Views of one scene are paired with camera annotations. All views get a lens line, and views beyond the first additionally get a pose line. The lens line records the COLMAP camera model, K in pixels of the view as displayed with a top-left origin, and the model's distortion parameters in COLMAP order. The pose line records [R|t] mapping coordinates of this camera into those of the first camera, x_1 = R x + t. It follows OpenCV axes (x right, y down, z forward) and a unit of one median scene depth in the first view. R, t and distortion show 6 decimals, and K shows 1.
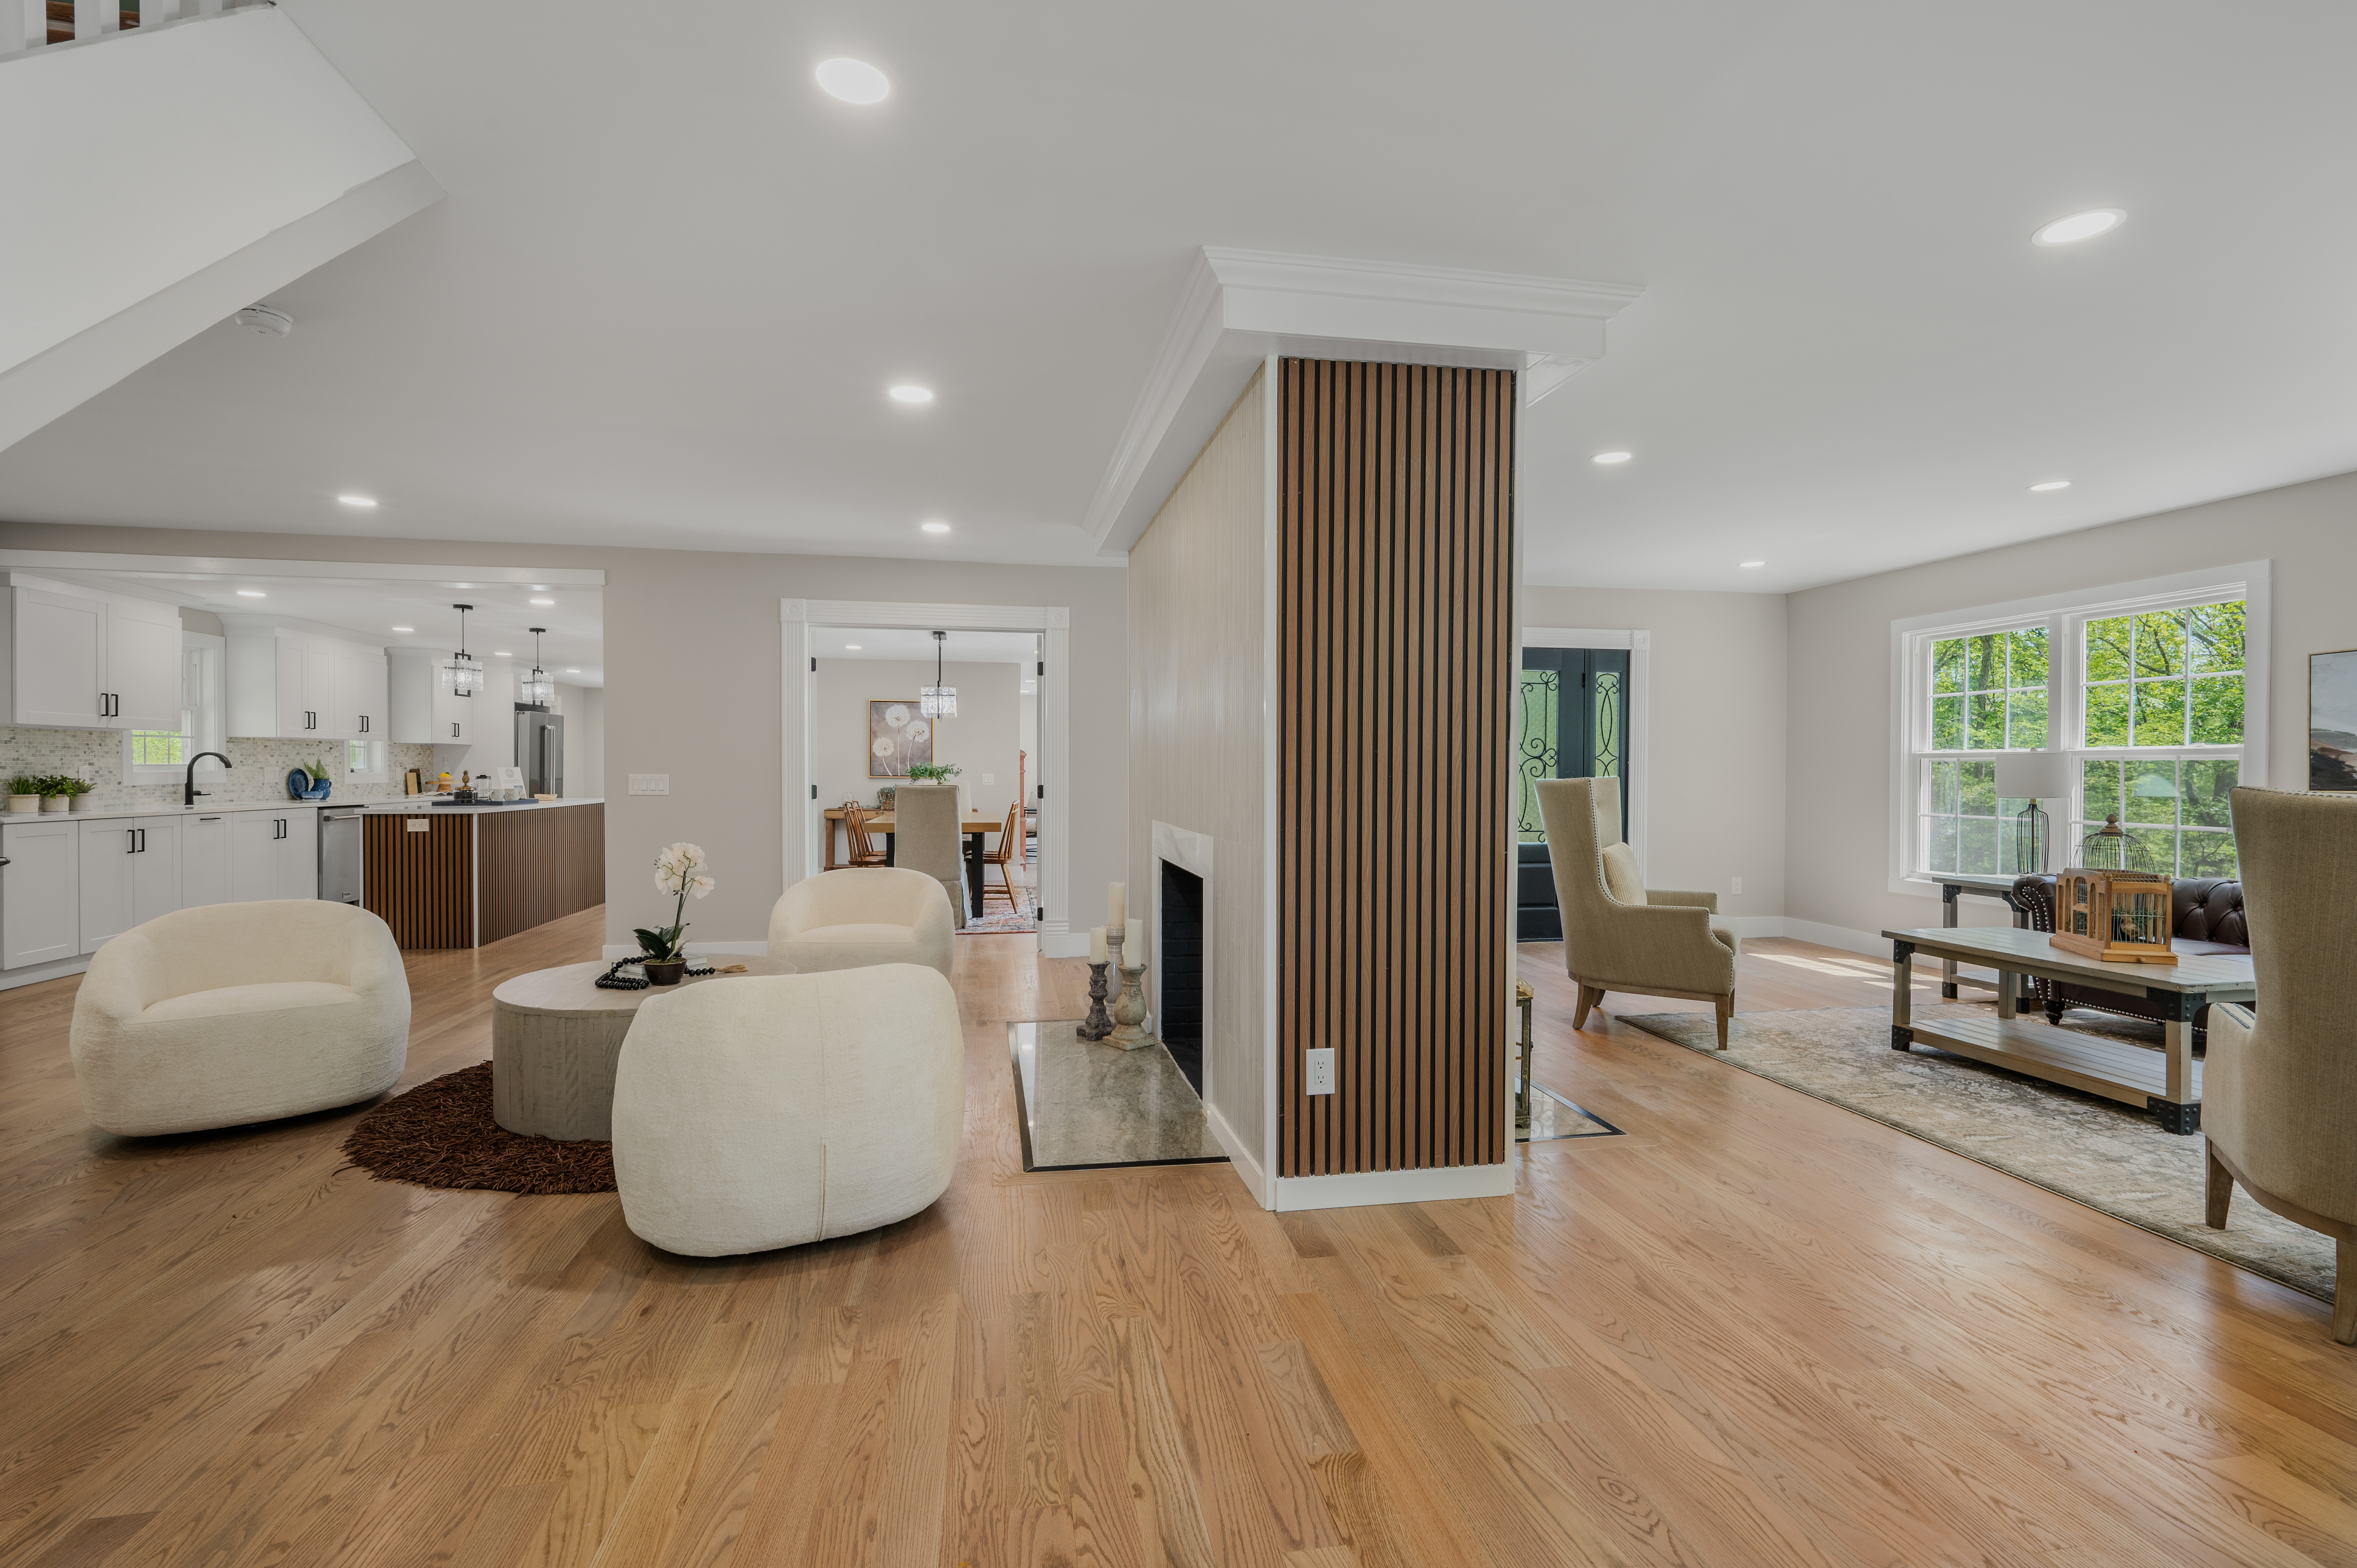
lens RADIAL K [[1047.3, 0, 1178.5], [0, 1047.3, 784.0], [0, 0, 1]] dist [0.000685, 0.000313]
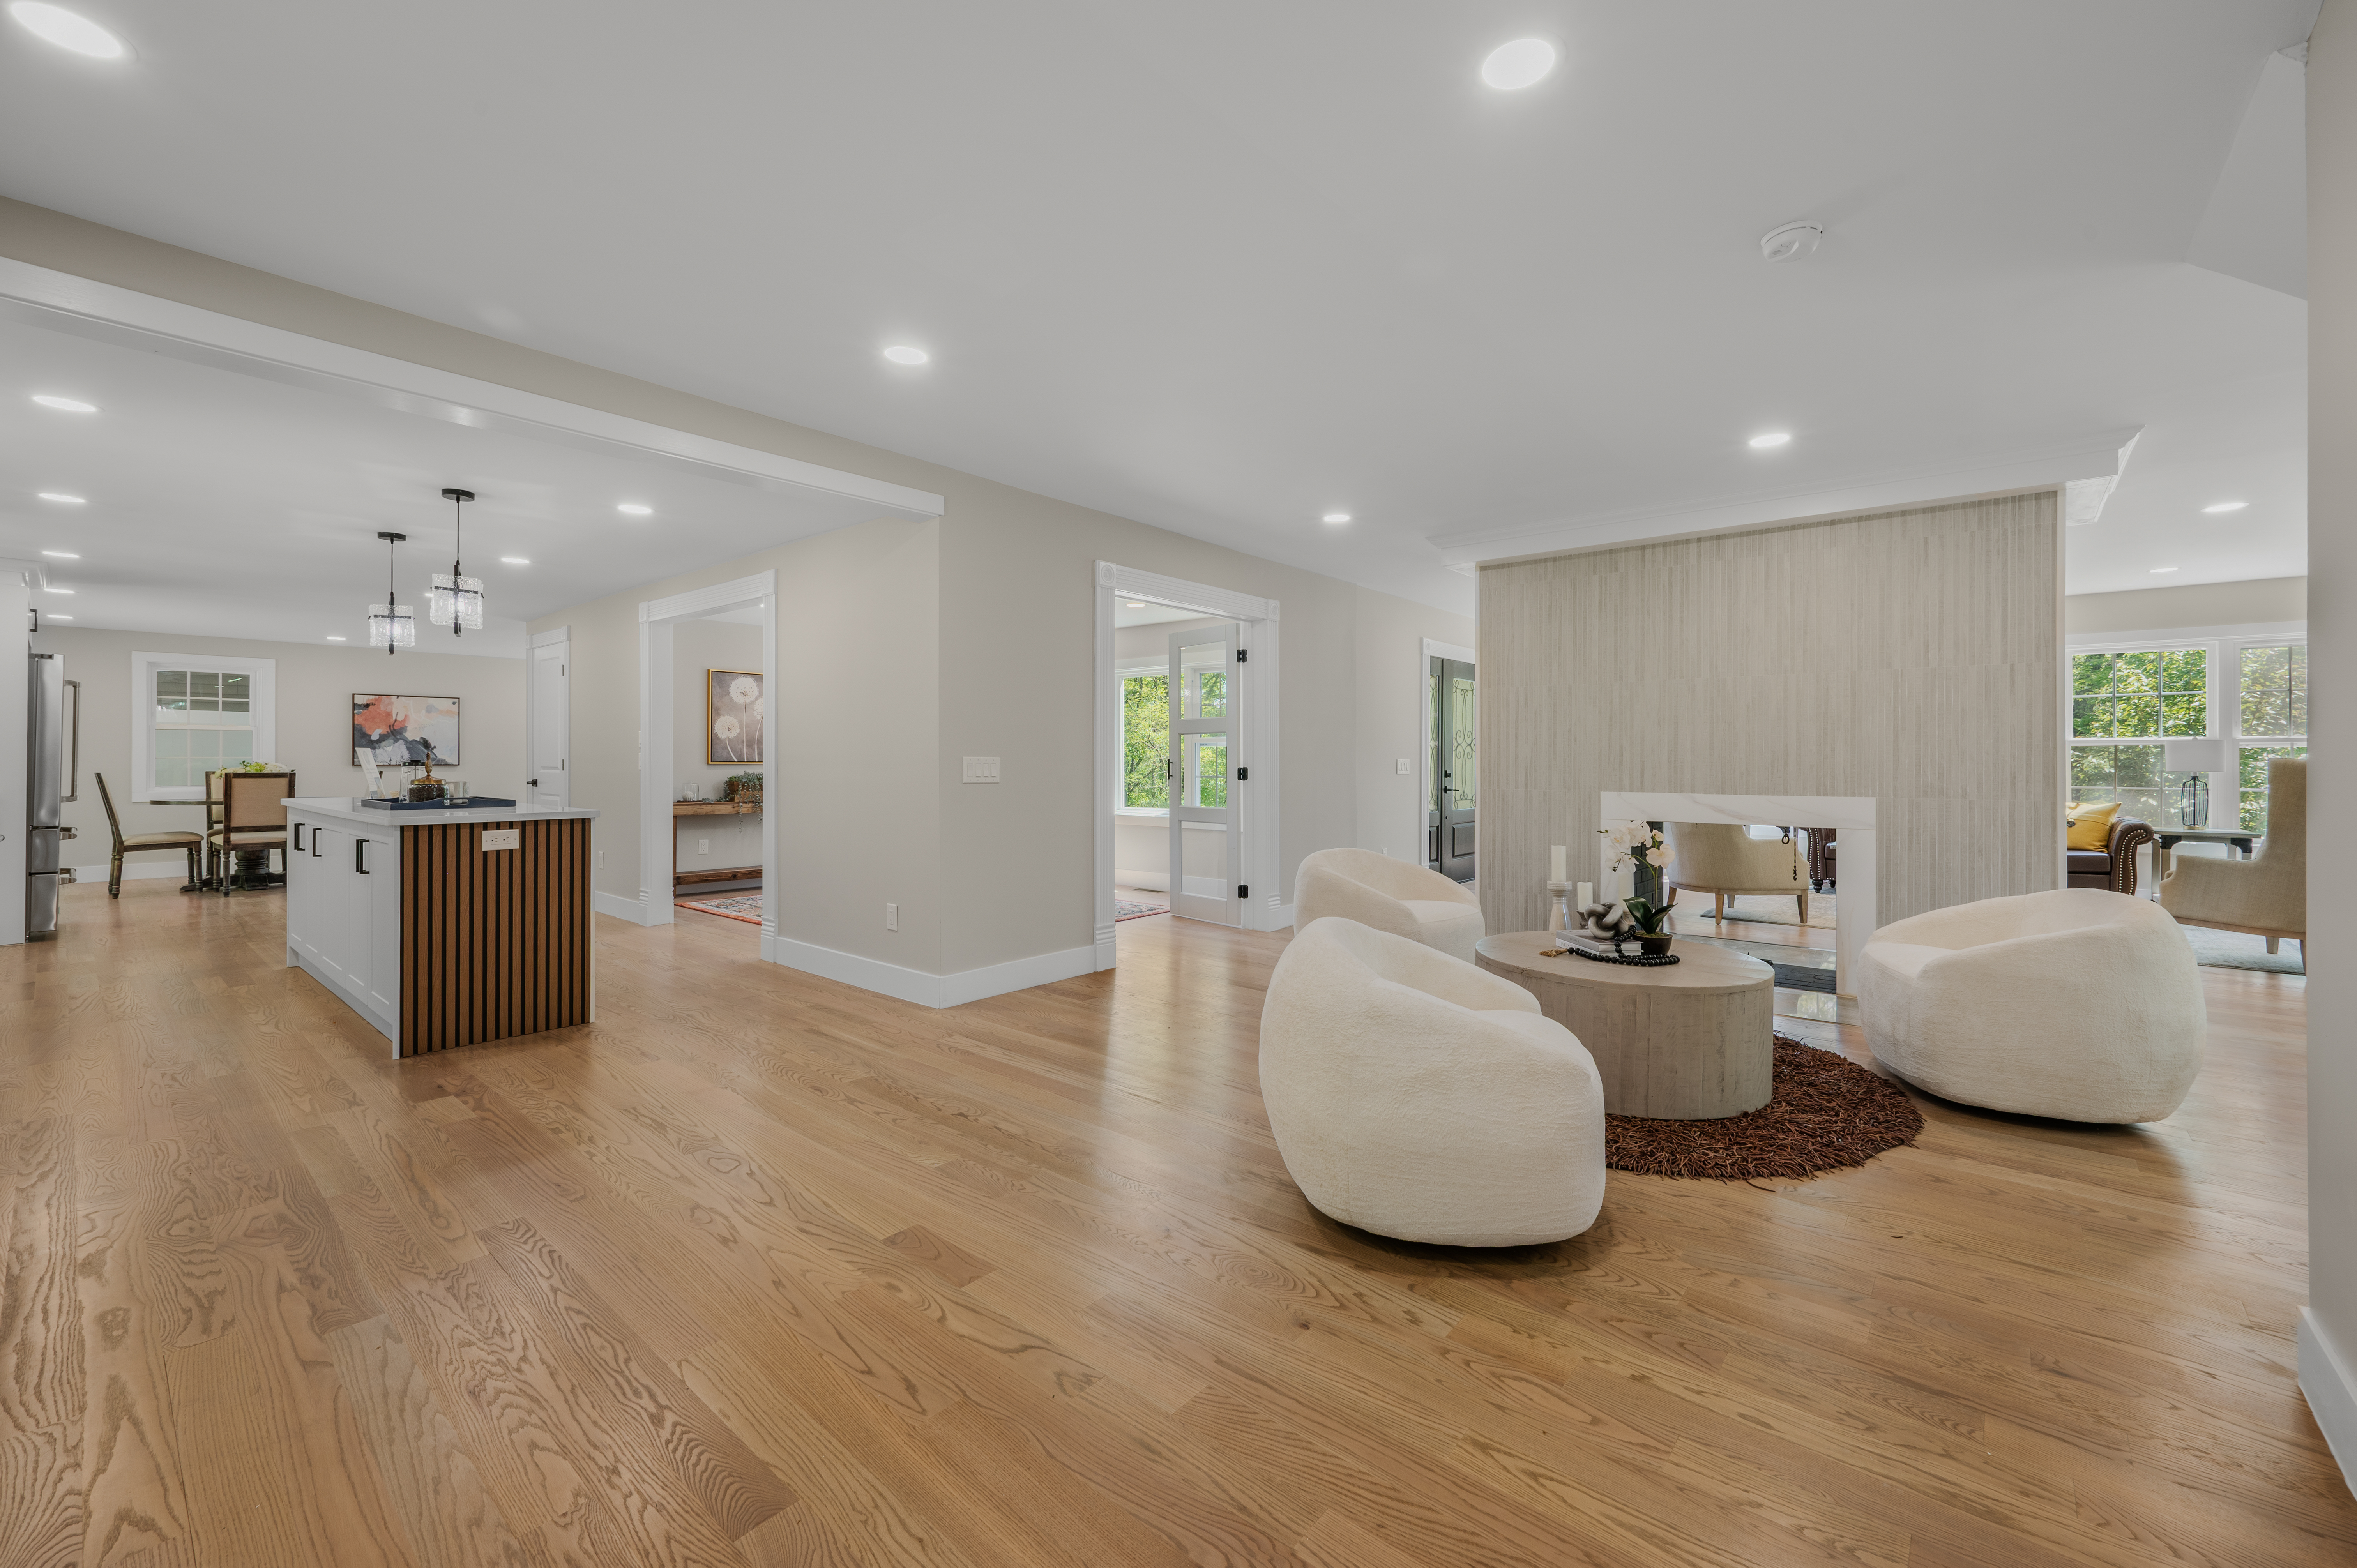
lens RADIAL K [[950.8, 0, 1186.1], [0, 950.8, 760.2], [0, 0, 1]] dist [0.004059, 0.000283]
pose [[0.771640, -0.002637, 0.636054, -0.770909], [0.009904, 0.999920, -0.007870, 0.000645], [-0.635982, 0.012372, 0.771604, 0.304434]]
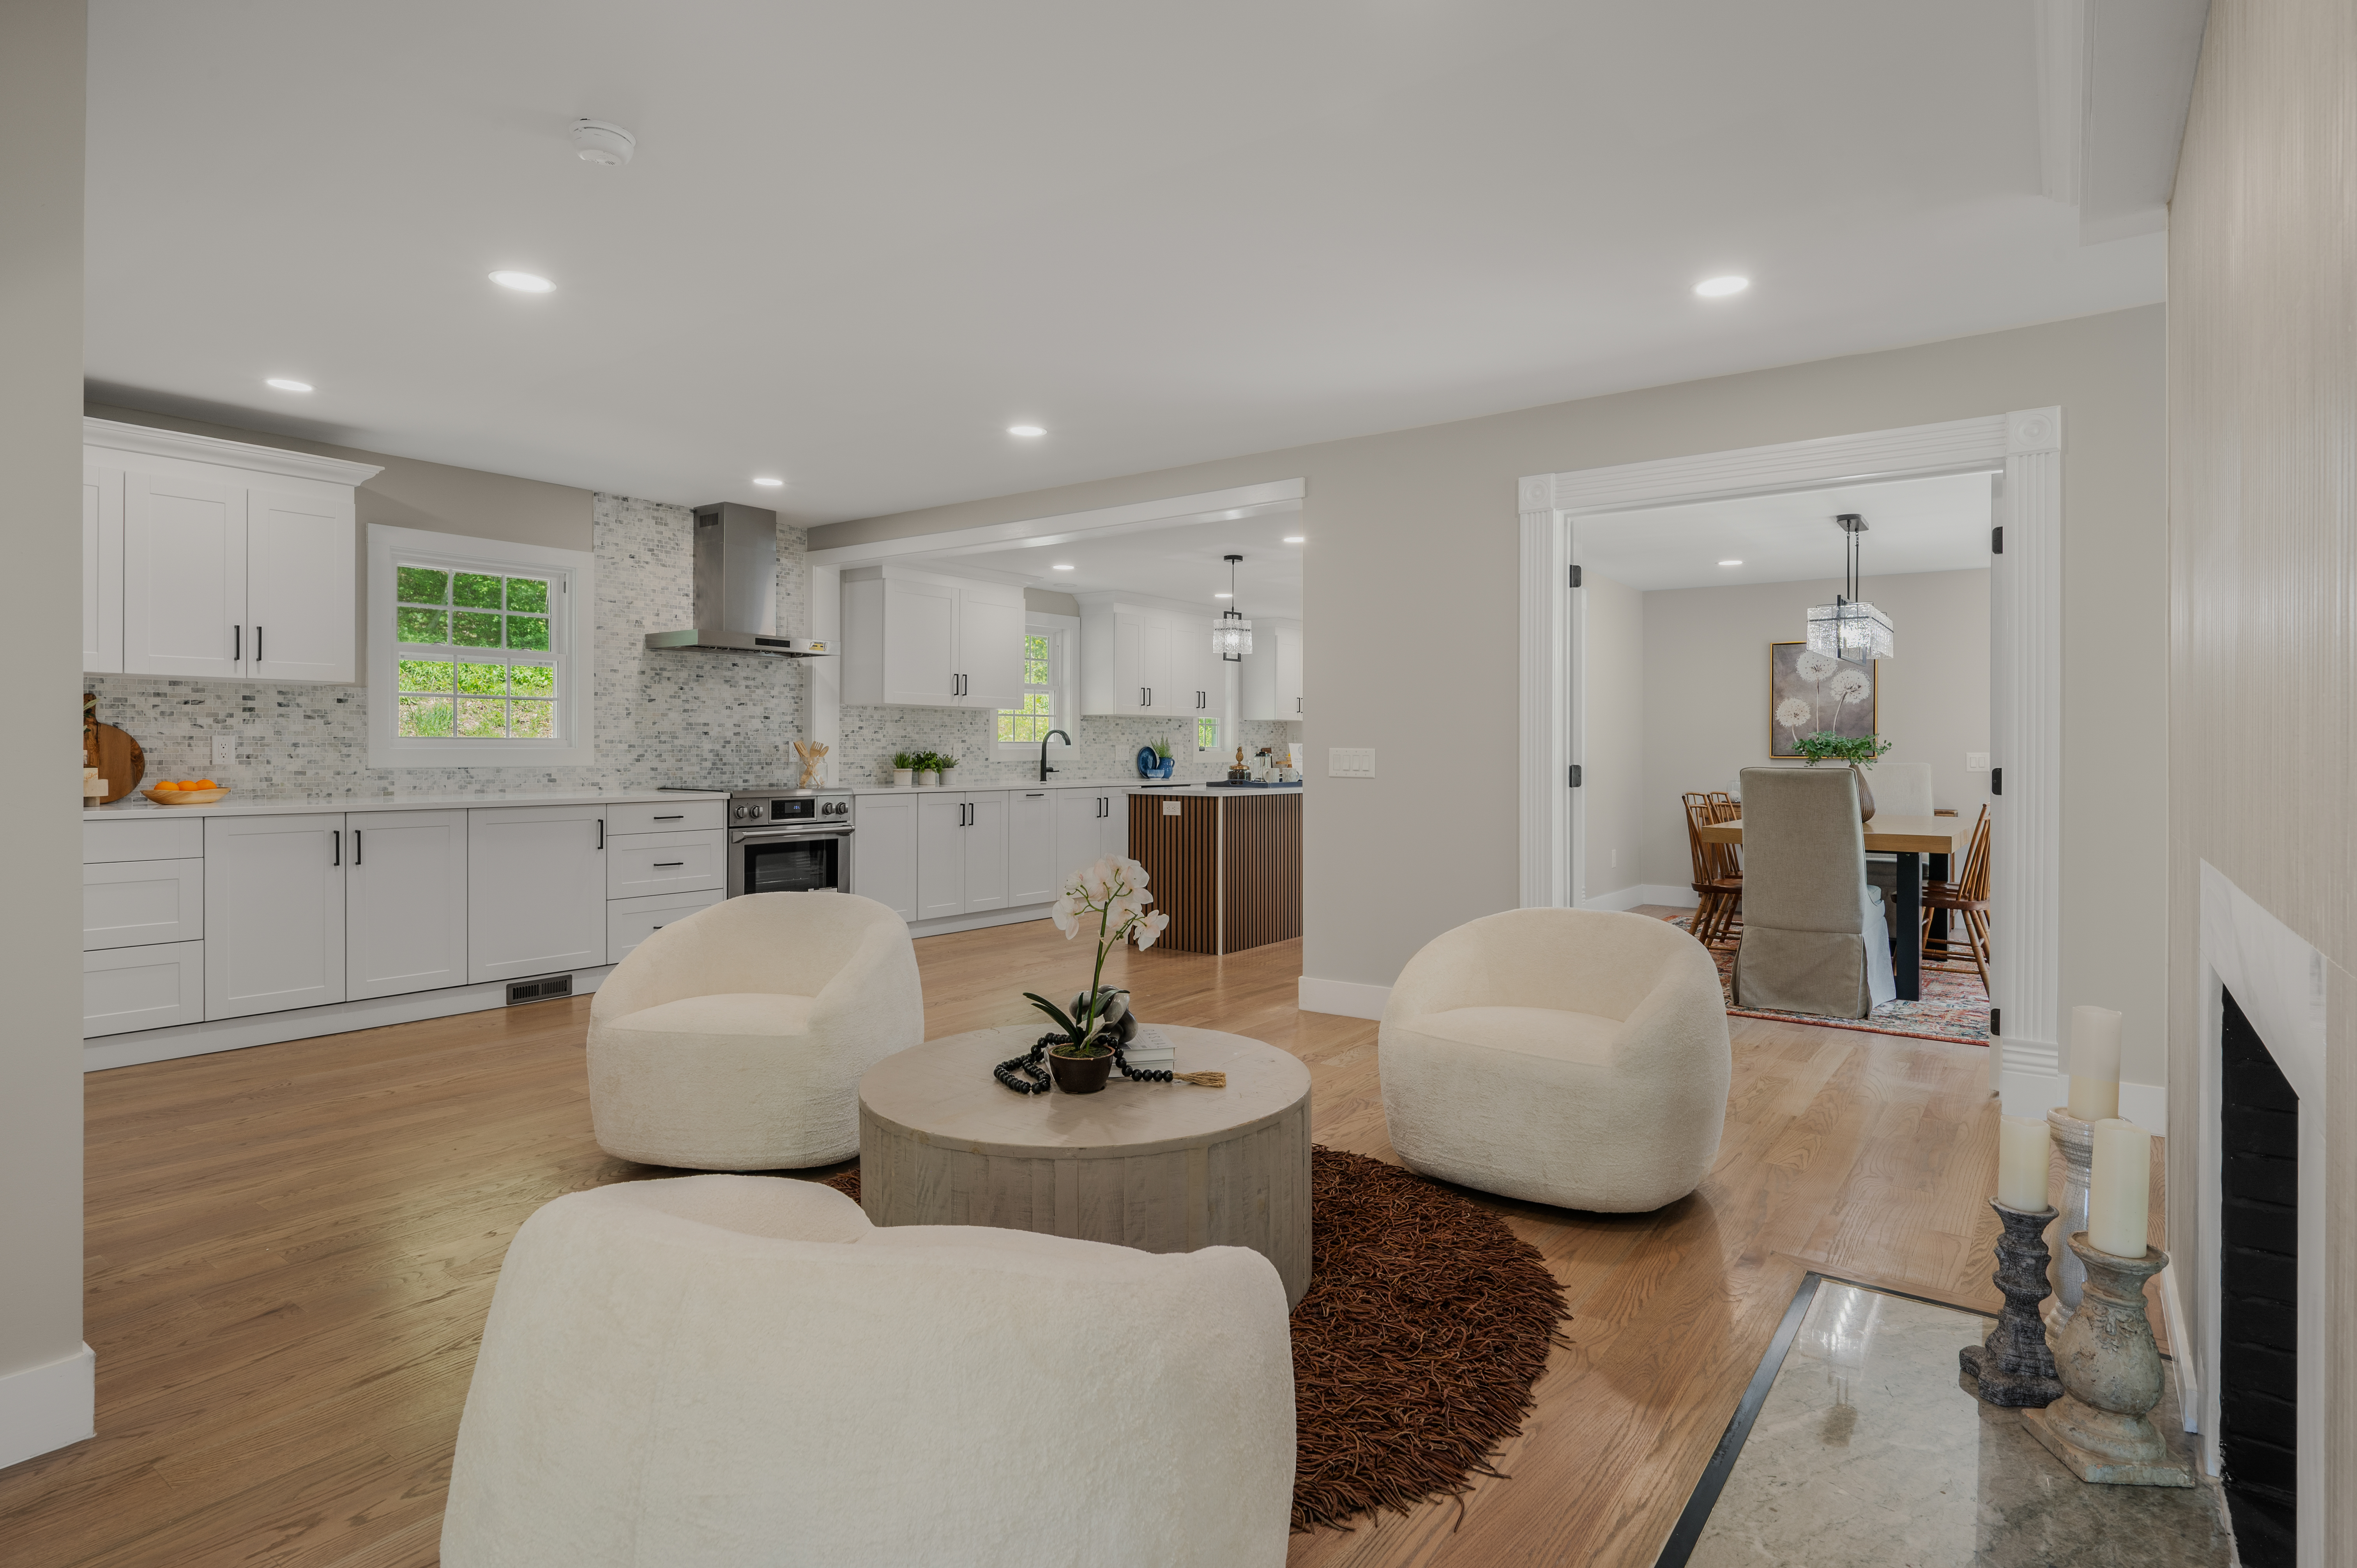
lens RADIAL K [[1222.1, 0, 1182.8], [0, 1222.1, 756.4], [0, 0, 1]] dist [-0.001031, -0.000736]
pose [[0.683848, 0.001352, -0.729623, 0.030087], [-0.009716, 0.999926, -0.007253, 0.003276], [0.729560, 0.012049, 0.683811, 0.303488]]
